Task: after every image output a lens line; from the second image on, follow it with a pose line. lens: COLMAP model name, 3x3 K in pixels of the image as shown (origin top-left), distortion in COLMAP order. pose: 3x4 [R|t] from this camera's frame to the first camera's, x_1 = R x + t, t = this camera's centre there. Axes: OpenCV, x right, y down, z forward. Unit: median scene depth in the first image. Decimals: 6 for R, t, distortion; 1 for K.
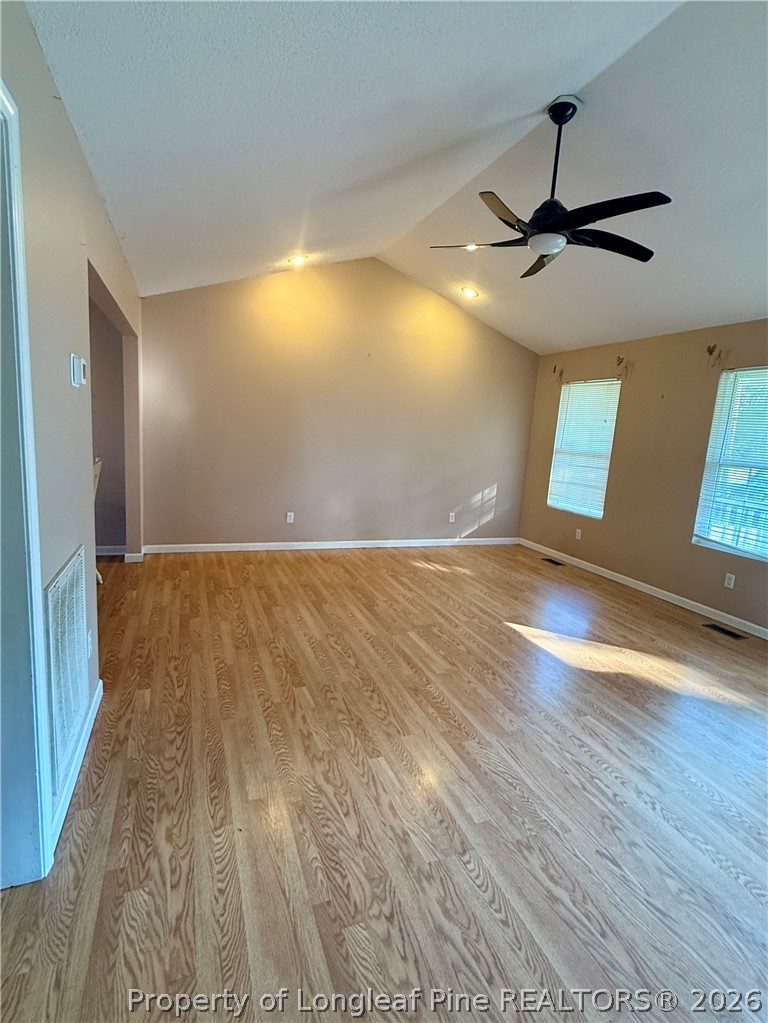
lens RADIAL K [[515.9, 0, 384.8], [0, 515.9, 505.7], [0, 0, 1]] dist [0.001869, 0.000438]
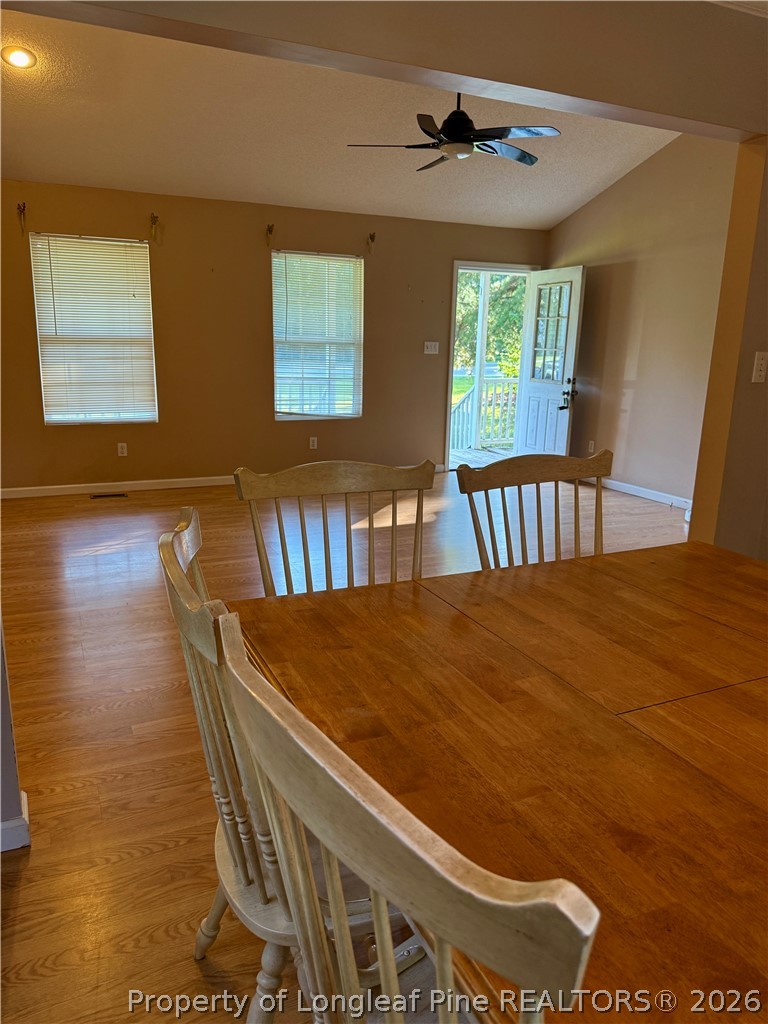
lens RADIAL K [[725.4, 0, 385.9], [0, 725.4, 516.5], [0, 0, 1]] dist [0.014040, -0.013270]
pose [[-0.068286, -0.299800, 0.951555, -1.395622], [0.122398, 0.944059, 0.306222, -0.263072], [-0.990129, 0.137379, -0.027771, 1.323049]]
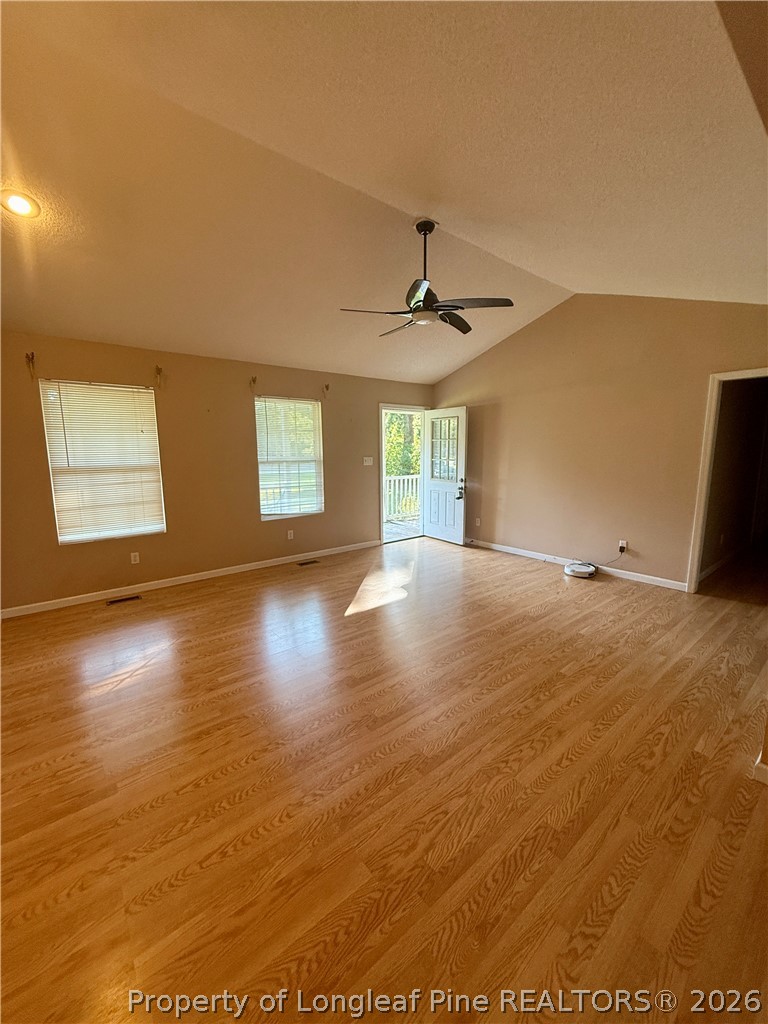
lens RADIAL K [[407.2, 0, 390.4], [0, 407.2, 507.7], [0, 0, 1]] dist [0.000813, 0.000557]
pose [[-0.320307, -0.199884, 0.925986, -0.818491], [0.126636, 0.959678, 0.250961, -0.302503], [-0.938811, 0.197647, -0.282079, 1.532801]]
